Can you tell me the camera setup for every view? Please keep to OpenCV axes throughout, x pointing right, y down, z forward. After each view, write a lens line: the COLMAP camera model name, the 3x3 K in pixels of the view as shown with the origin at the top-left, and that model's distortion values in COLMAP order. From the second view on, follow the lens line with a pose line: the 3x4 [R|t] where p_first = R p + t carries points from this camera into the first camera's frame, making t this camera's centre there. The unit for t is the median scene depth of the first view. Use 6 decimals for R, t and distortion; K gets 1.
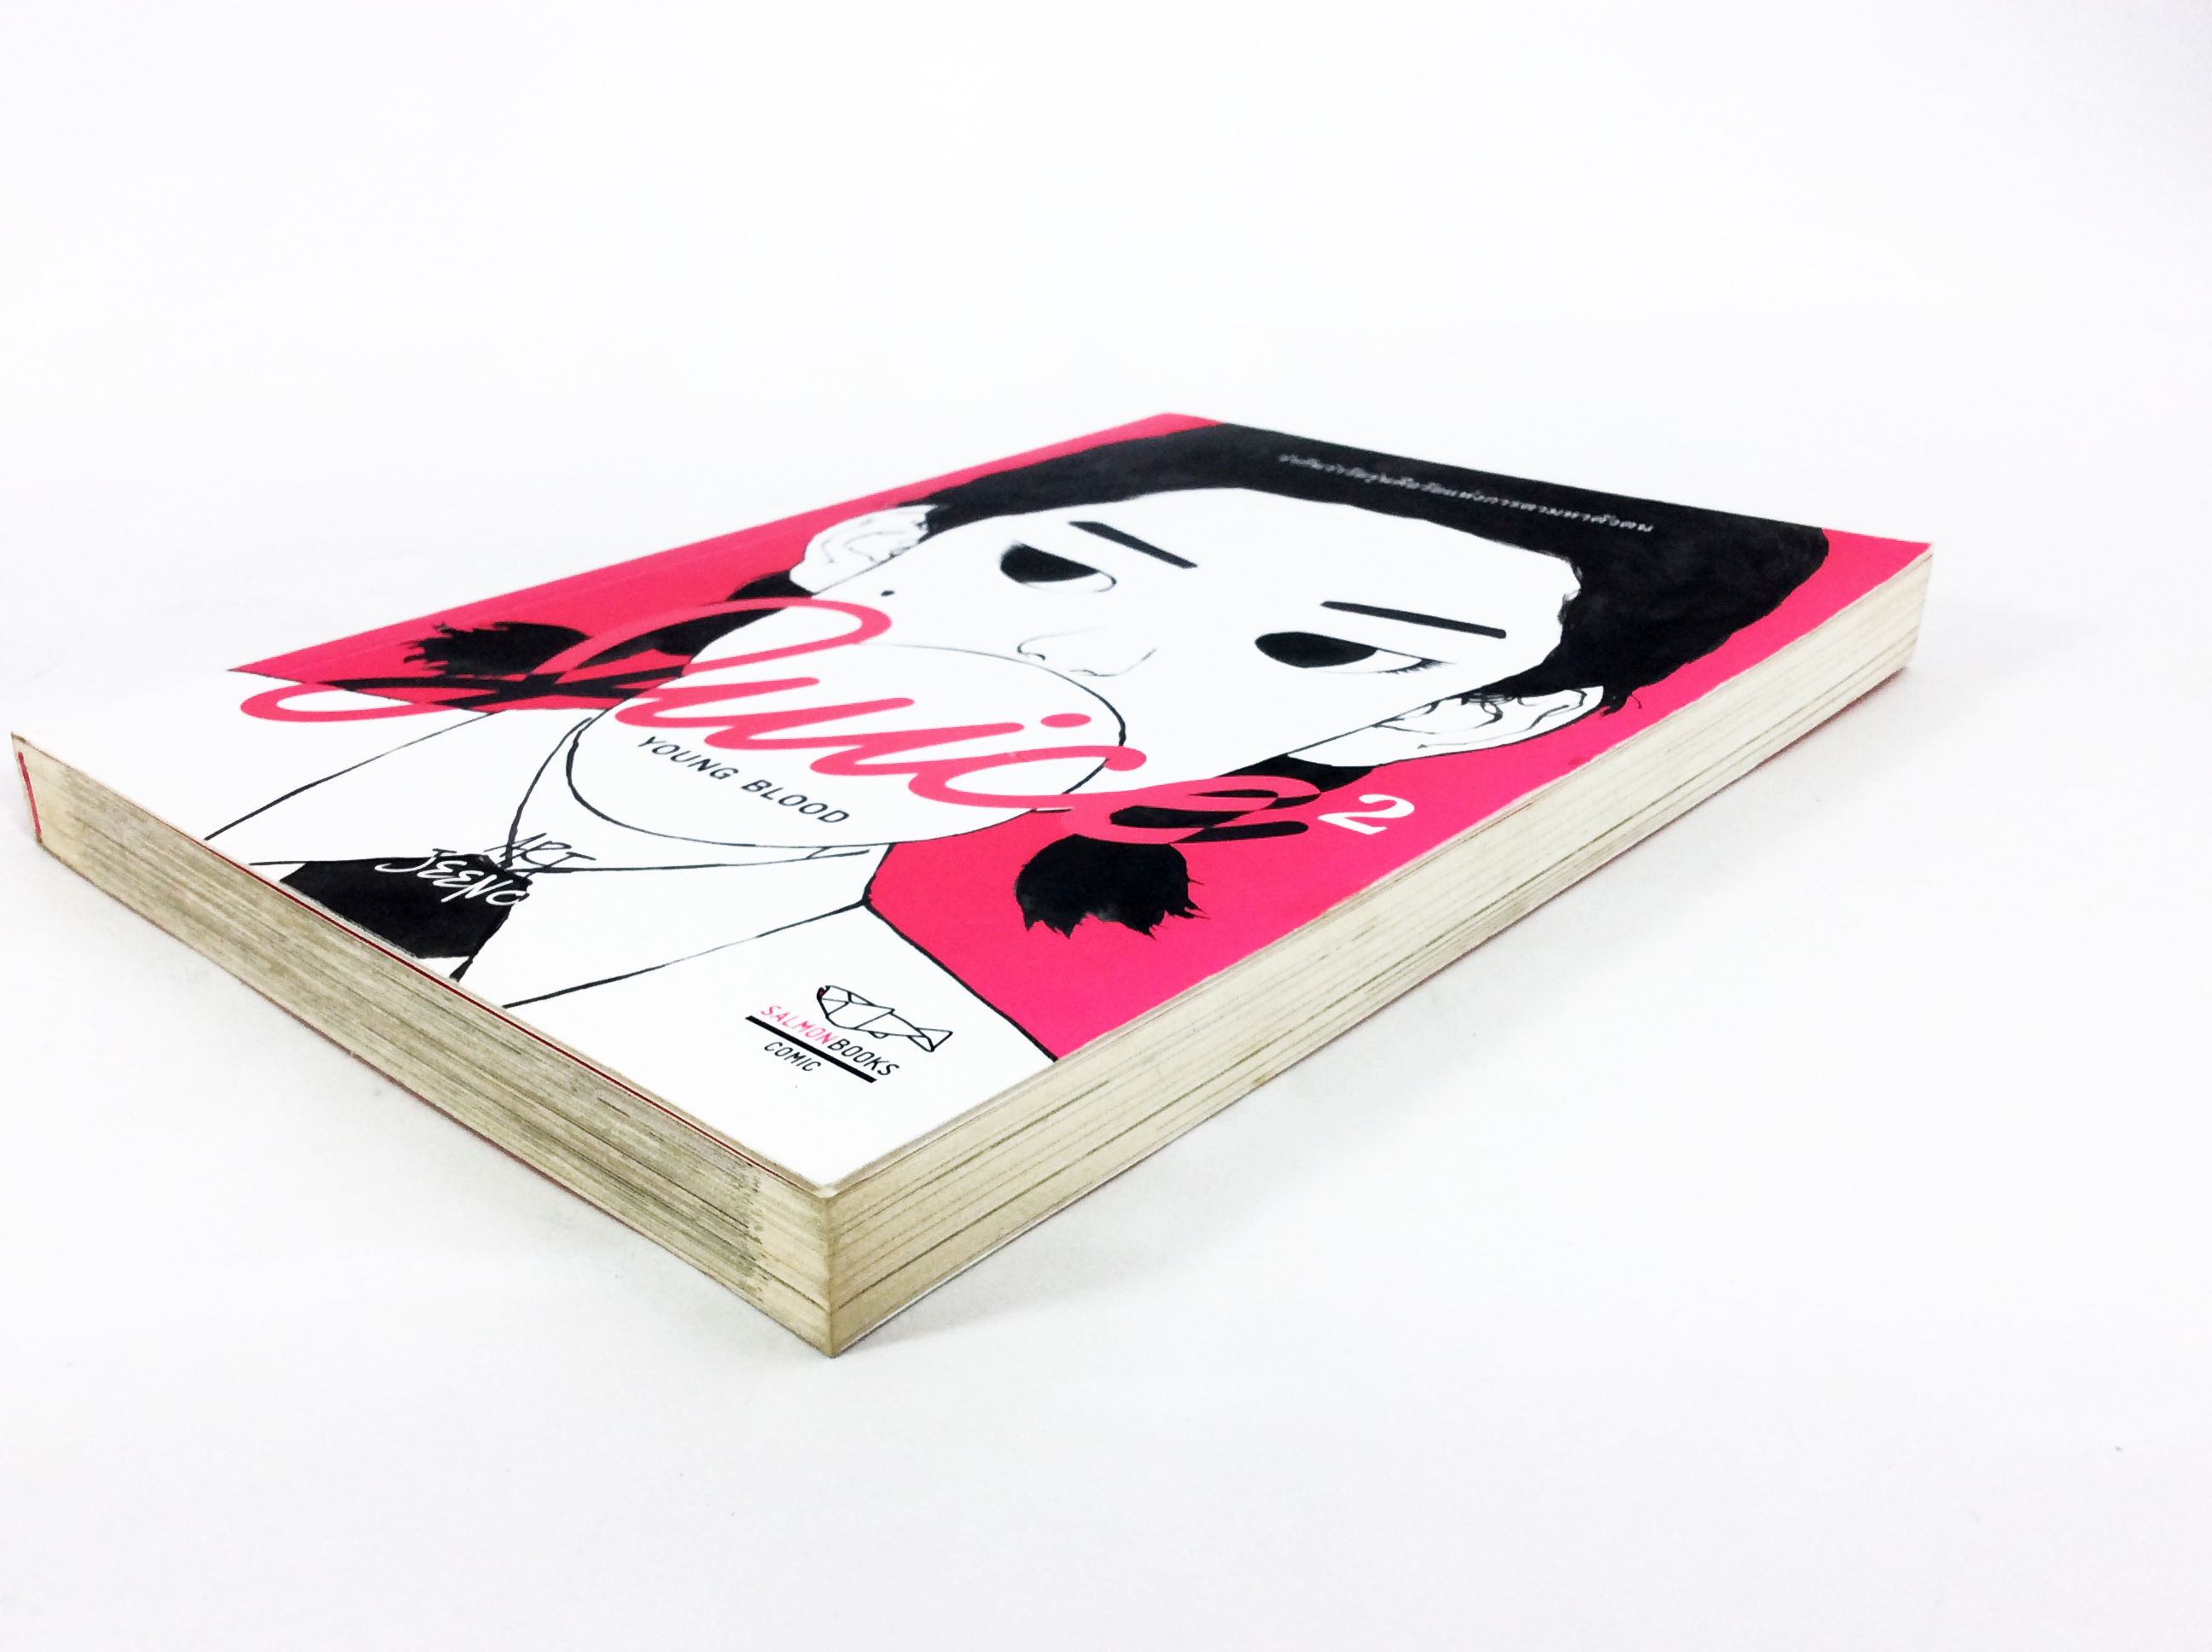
lens RADIAL K [[2052.7, 0, 1045.8], [0, 2052.7, 825.0], [0, 0, 1]] dist [0.000171, -0.000912]
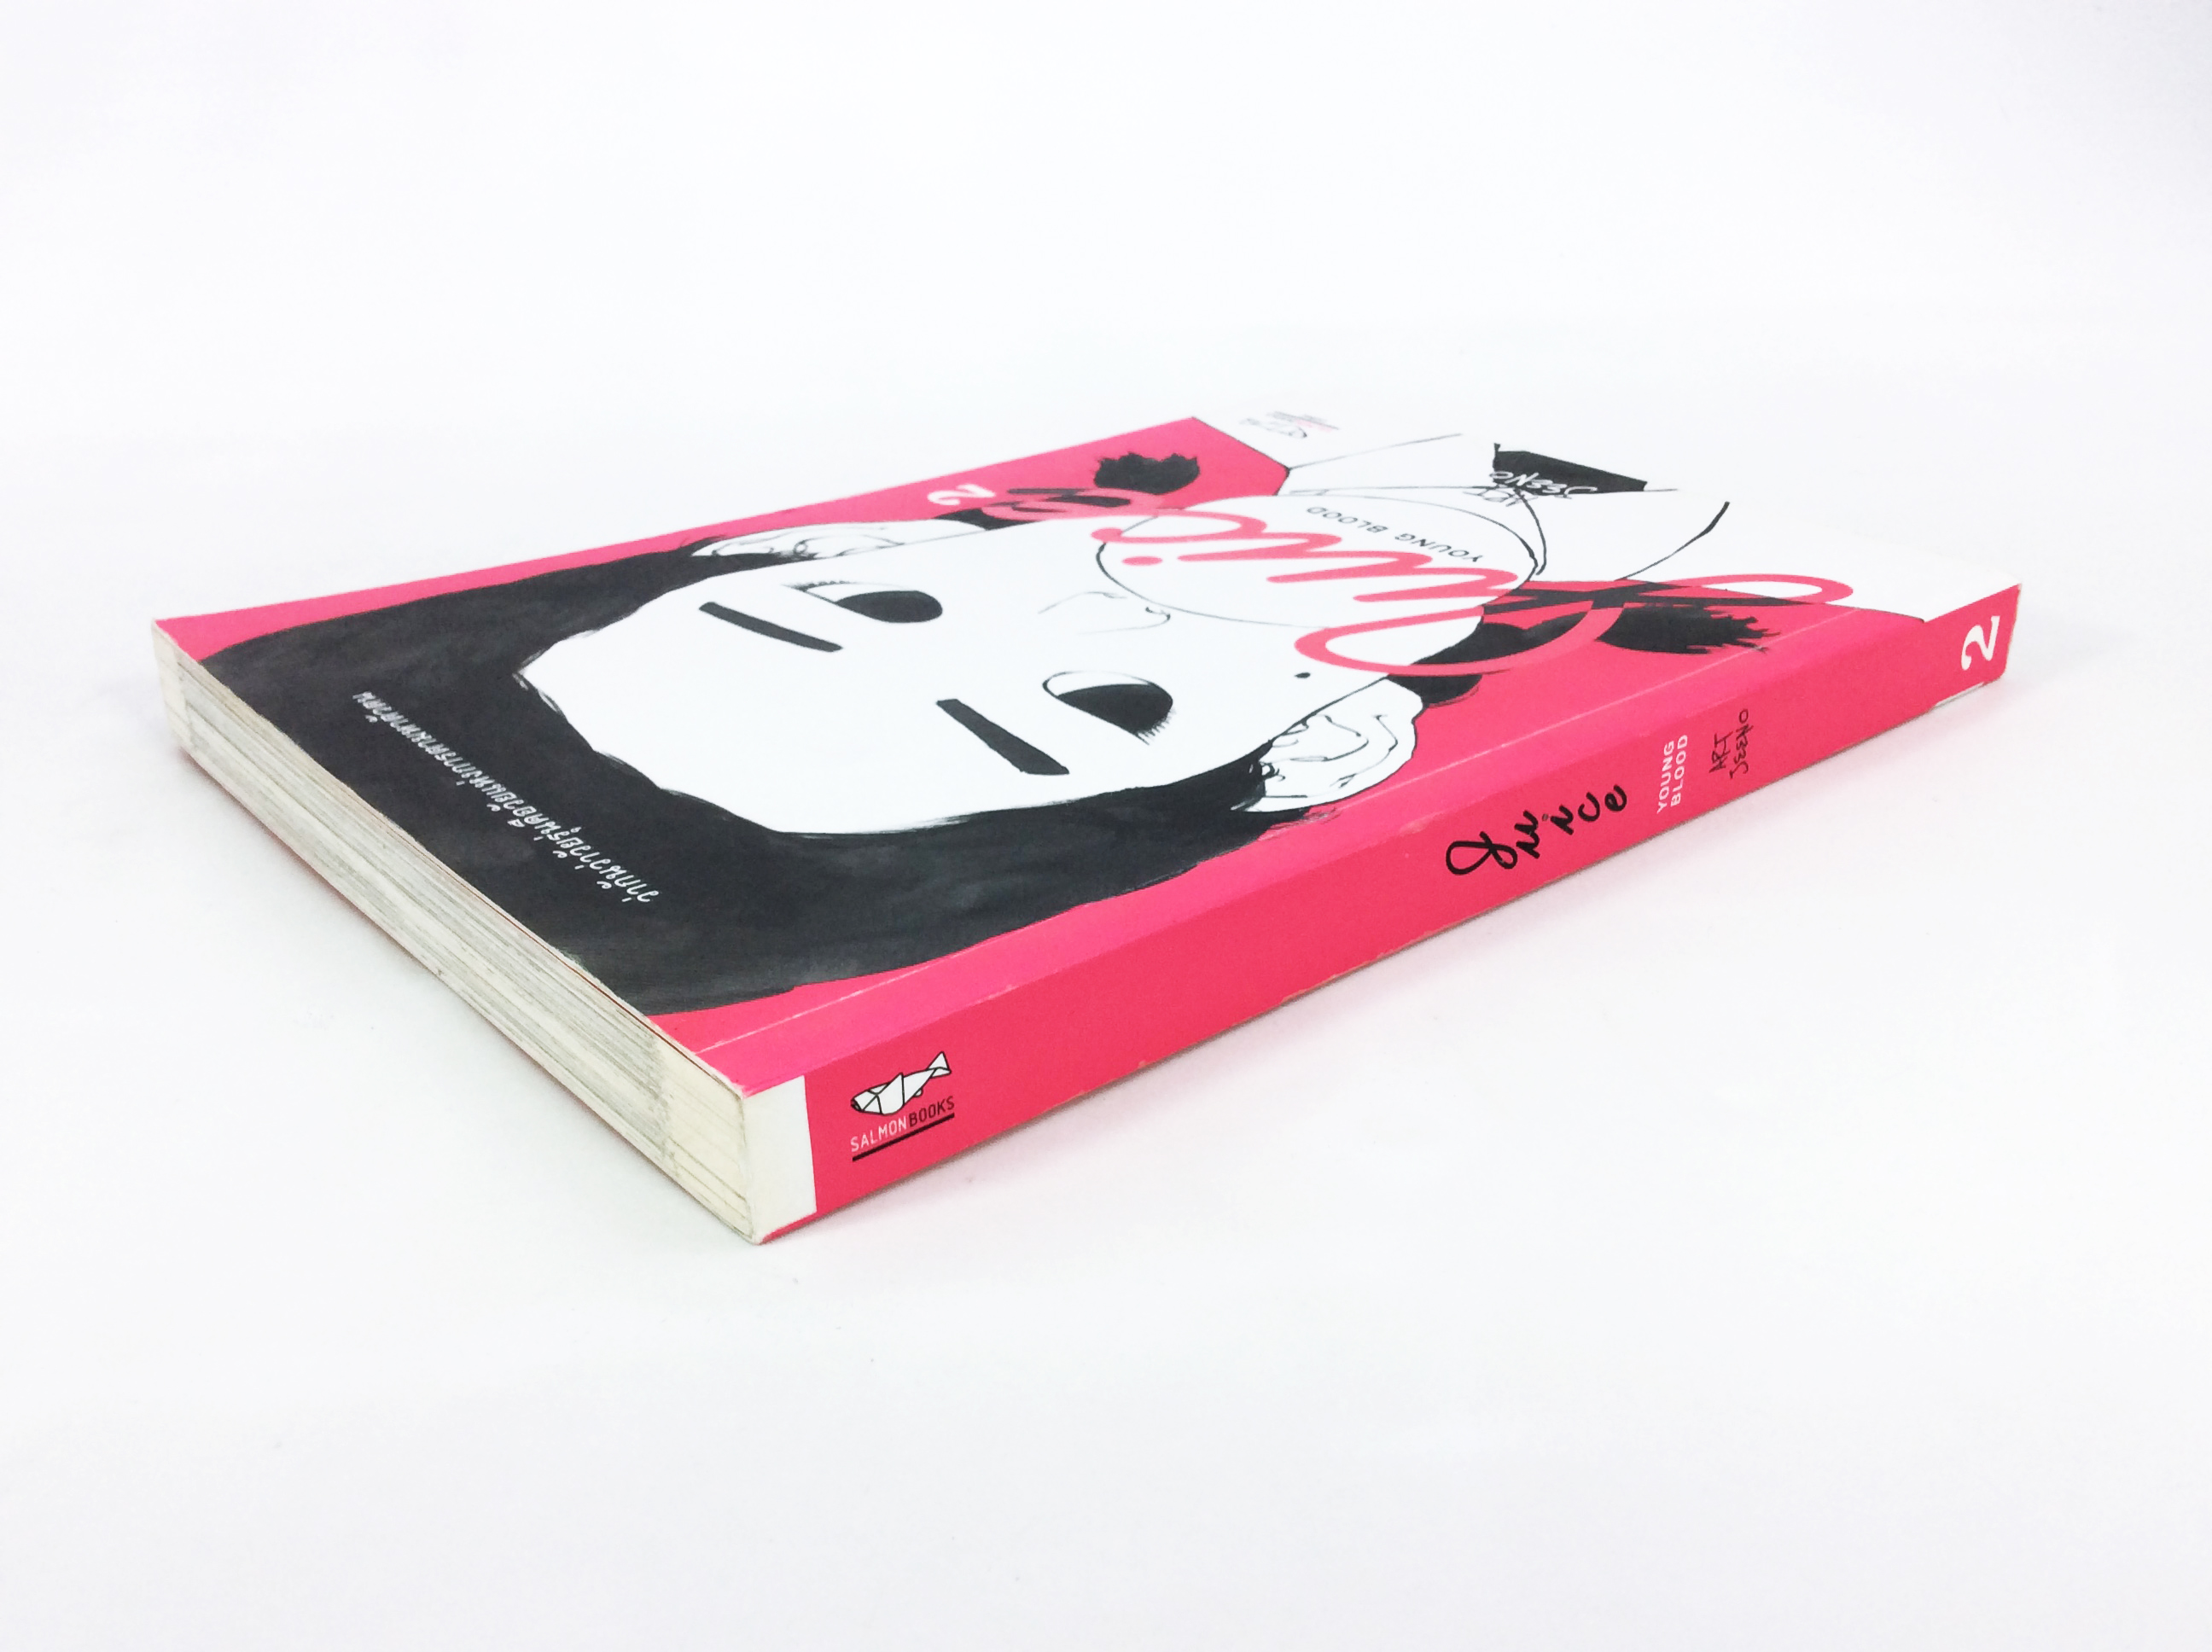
lens RADIAL K [[2052.7, 0, 1045.8], [0, 2052.7, 825.0], [0, 0, 1]] dist [0.000171, -0.000912]
pose [[-0.990983, -0.052159, 0.123416, -0.092307], [0.061083, 0.643949, 0.762626, -0.884122], [-0.119251, 0.763288, -0.634957, 1.892190]]
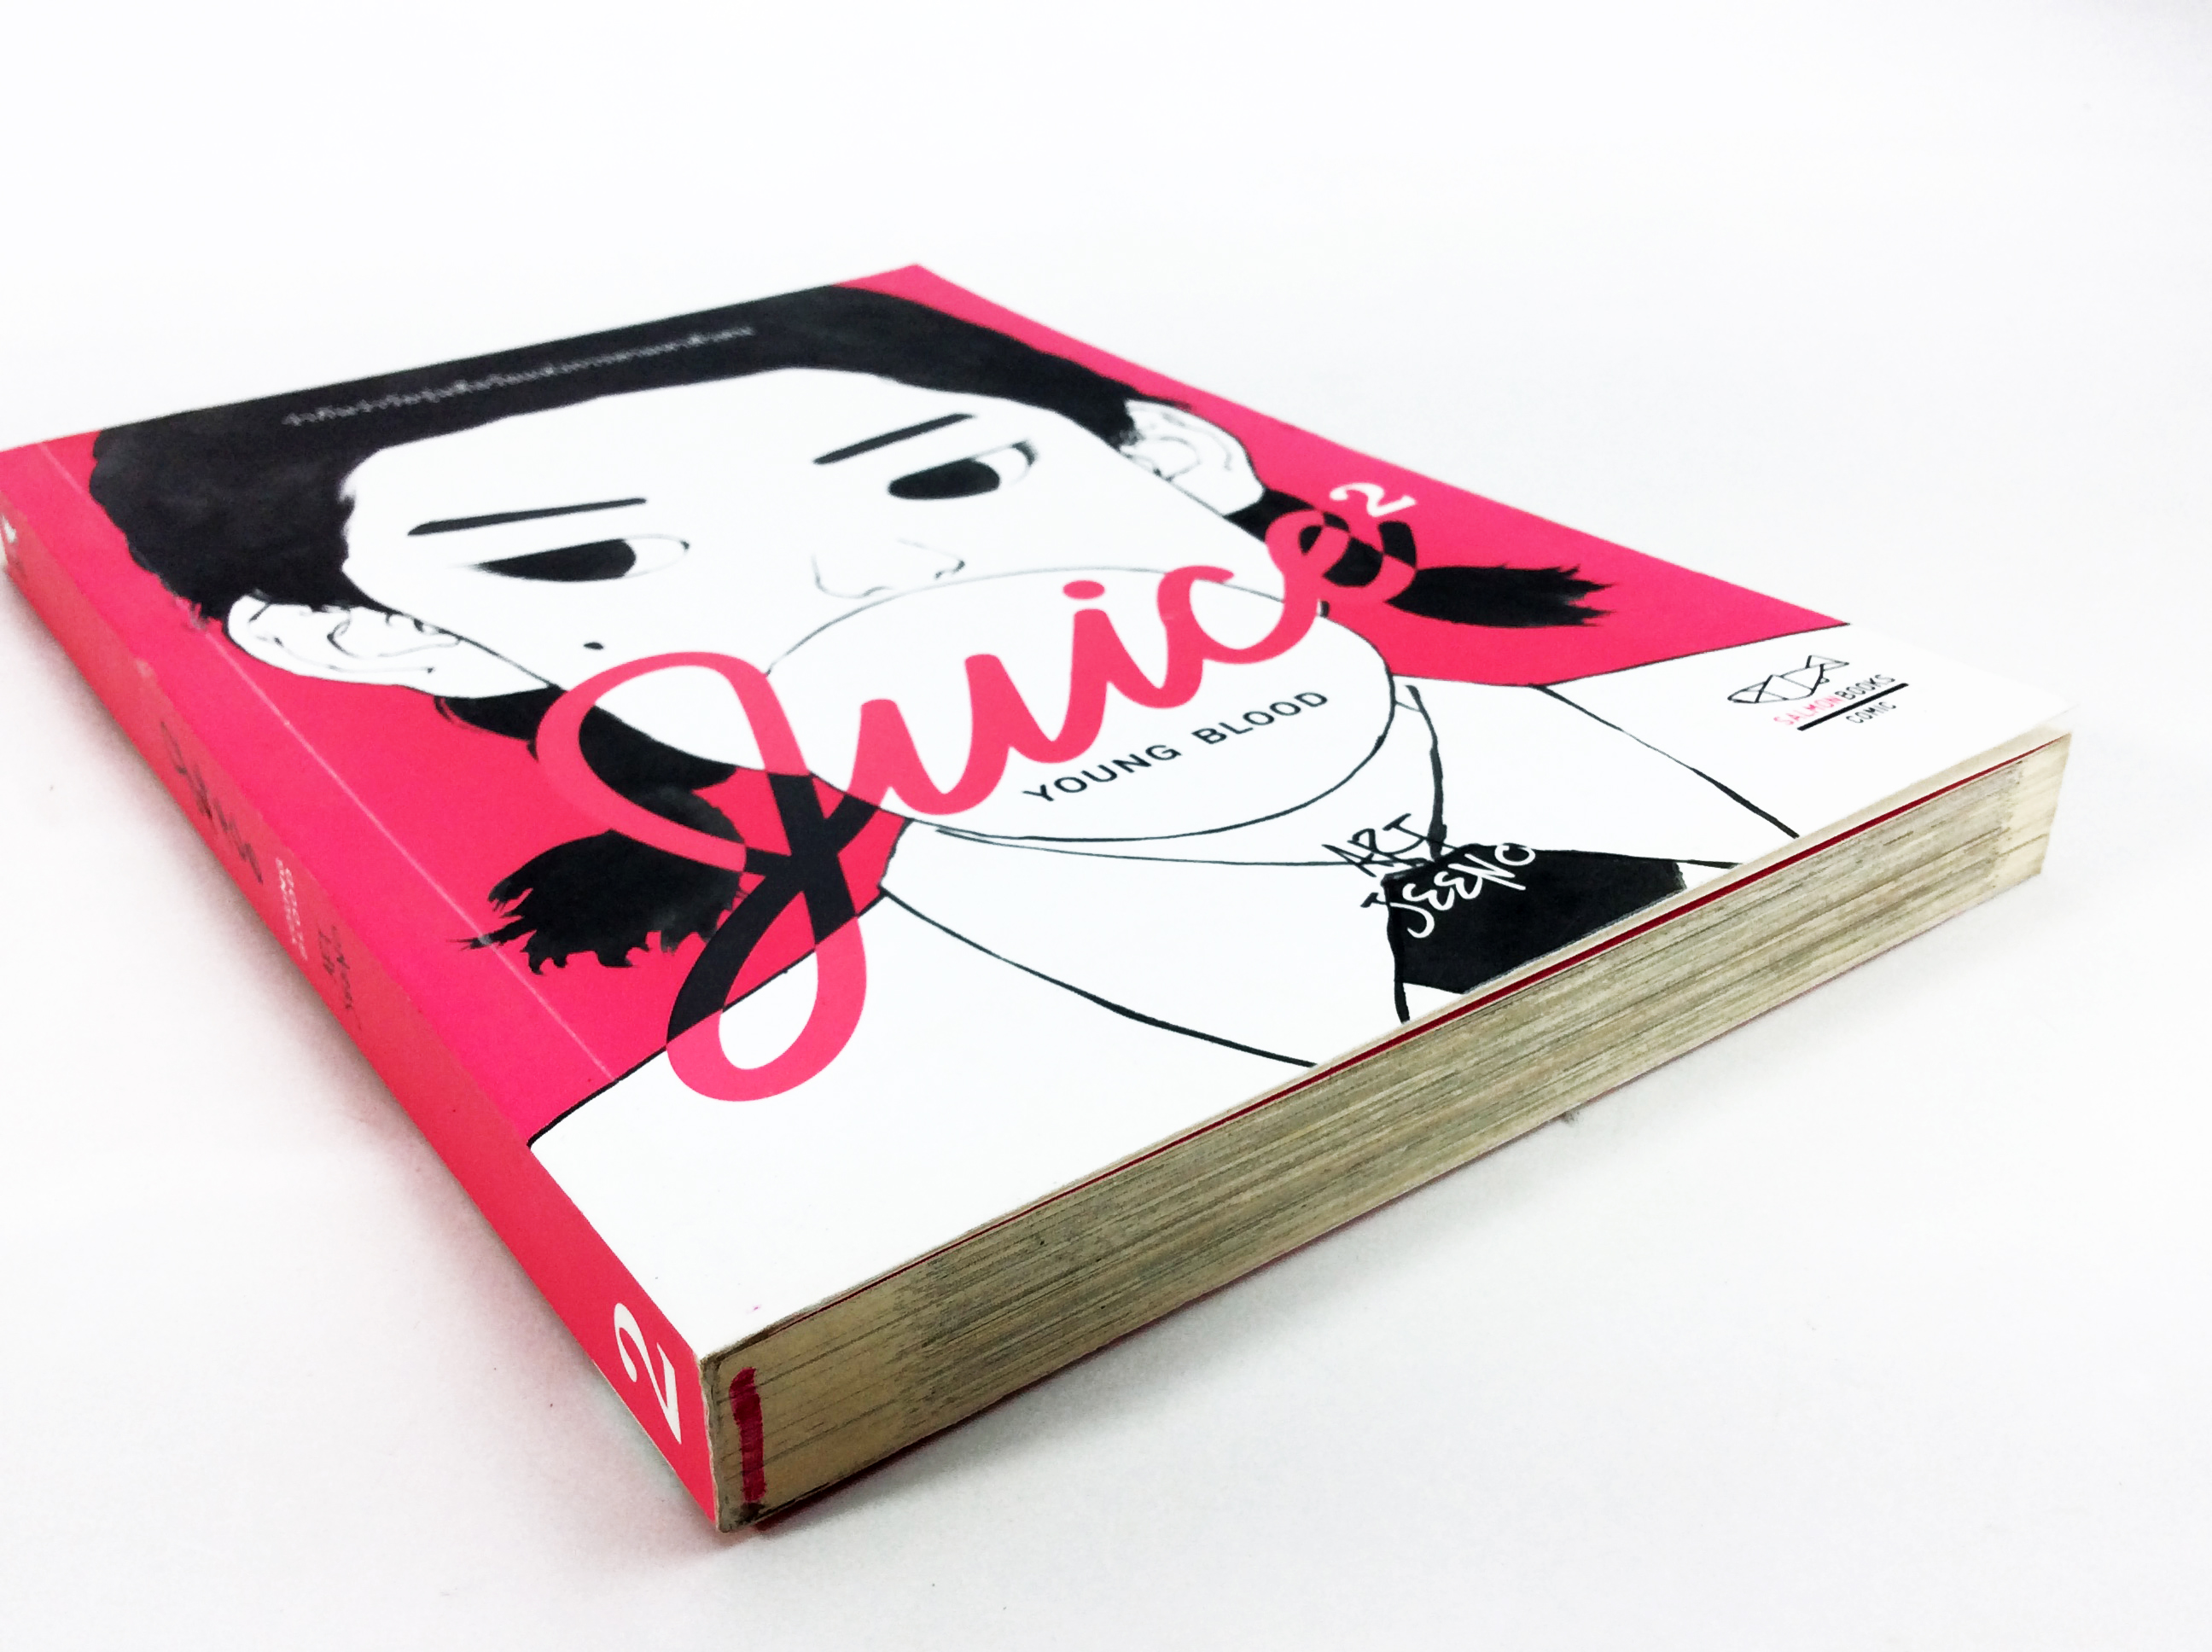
lens RADIAL K [[2155.2, 0, 1105.4], [0, 2155.2, 782.1], [0, 0, 1]] dist [0.161358, 0.004204]
pose [[0.207170, -0.446800, 0.870316, -0.862727], [0.432413, 0.839819, 0.328212, -0.289967], [-0.877553, 0.308340, 0.367188, 0.655033]]
